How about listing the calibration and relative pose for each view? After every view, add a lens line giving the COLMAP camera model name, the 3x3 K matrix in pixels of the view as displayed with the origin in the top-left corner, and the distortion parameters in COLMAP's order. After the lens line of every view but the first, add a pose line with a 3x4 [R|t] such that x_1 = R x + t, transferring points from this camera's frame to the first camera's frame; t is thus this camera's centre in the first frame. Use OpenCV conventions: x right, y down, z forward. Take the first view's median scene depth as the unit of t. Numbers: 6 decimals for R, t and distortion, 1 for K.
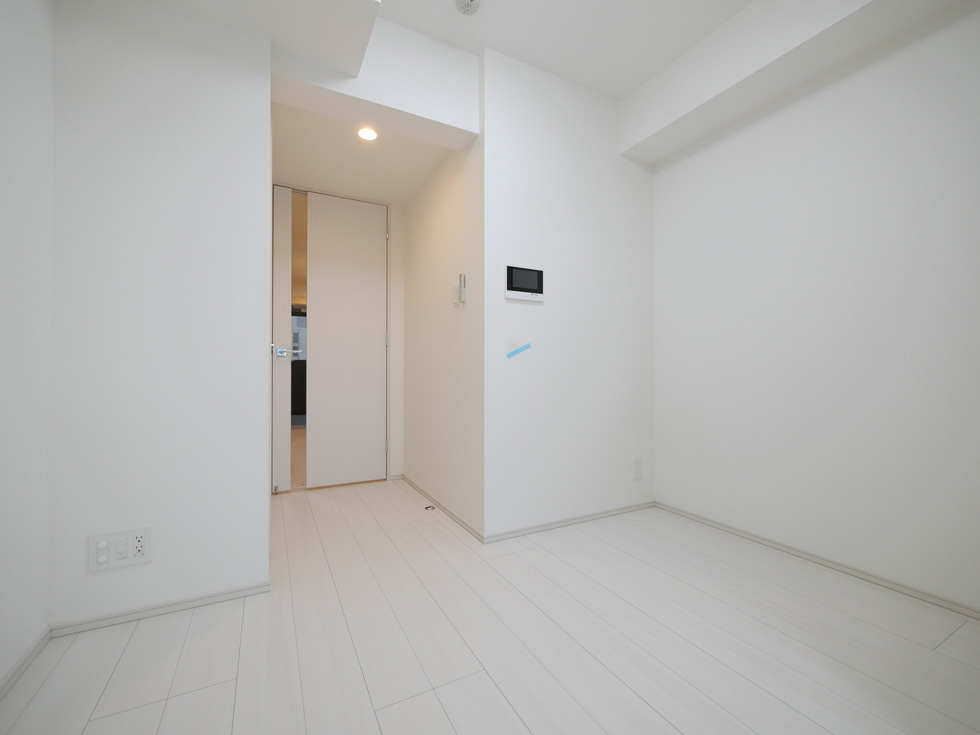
lens RADIAL K [[414.7, 0, 484.7], [0, 414.7, 369.1], [0, 0, 1]] dist [-0.002573, 0.001058]
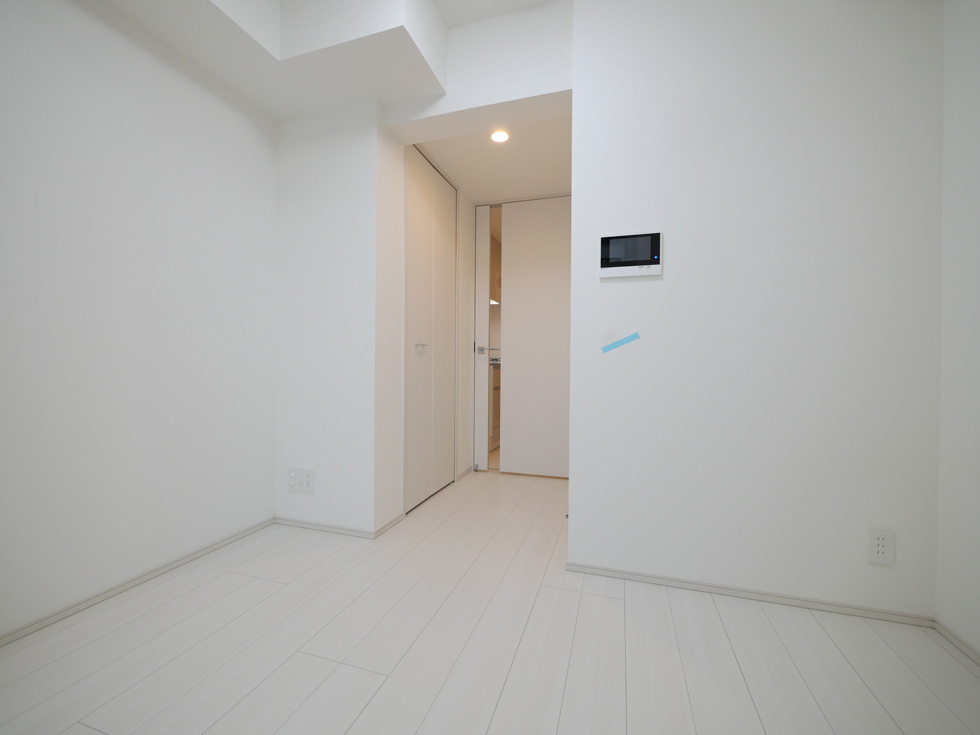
lens RADIAL K [[414.7, 0, 484.2], [0, 414.7, 368.5], [0, 0, 1]] dist [-0.002573, 0.001058]
pose [[0.696541, 0.012723, -0.717404, 0.454177], [-0.005670, 0.999909, 0.012229, -0.003595], [0.717495, -0.004450, 0.696550, 0.263003]]
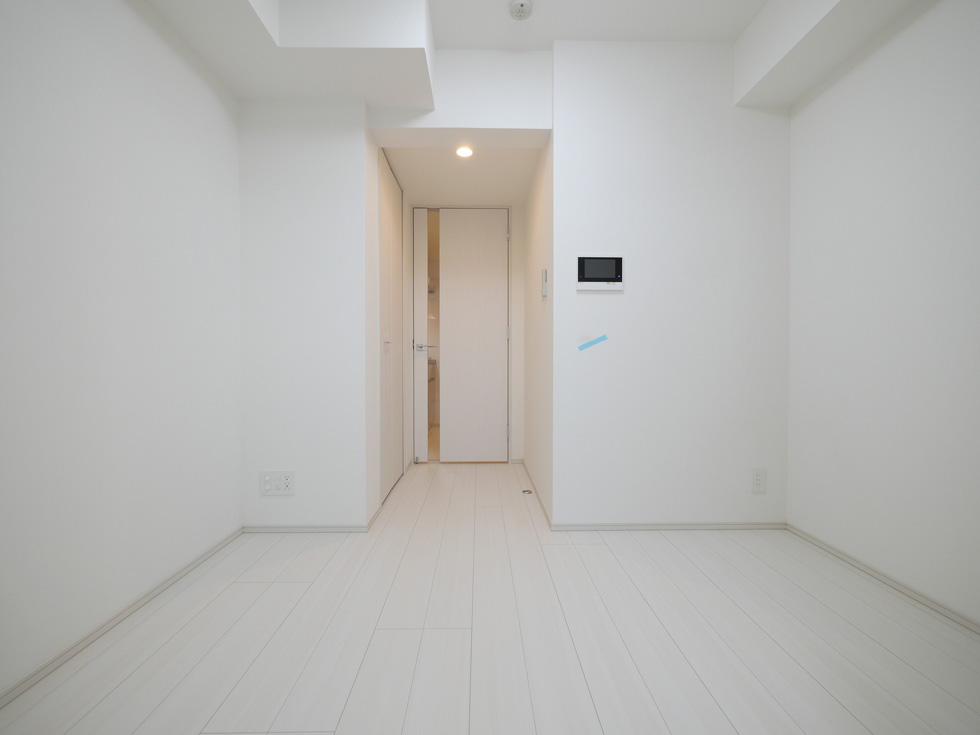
lens RADIAL K [[414.7, 0, 484.6], [0, 414.7, 369.6], [0, 0, 1]] dist [-0.002573, 0.001058]
pose [[0.892251, 0.009117, -0.451448, 0.289775], [0.001760, 0.999718, 0.023668, -0.004613], [0.451537, -0.021912, 0.891983, 0.010766]]
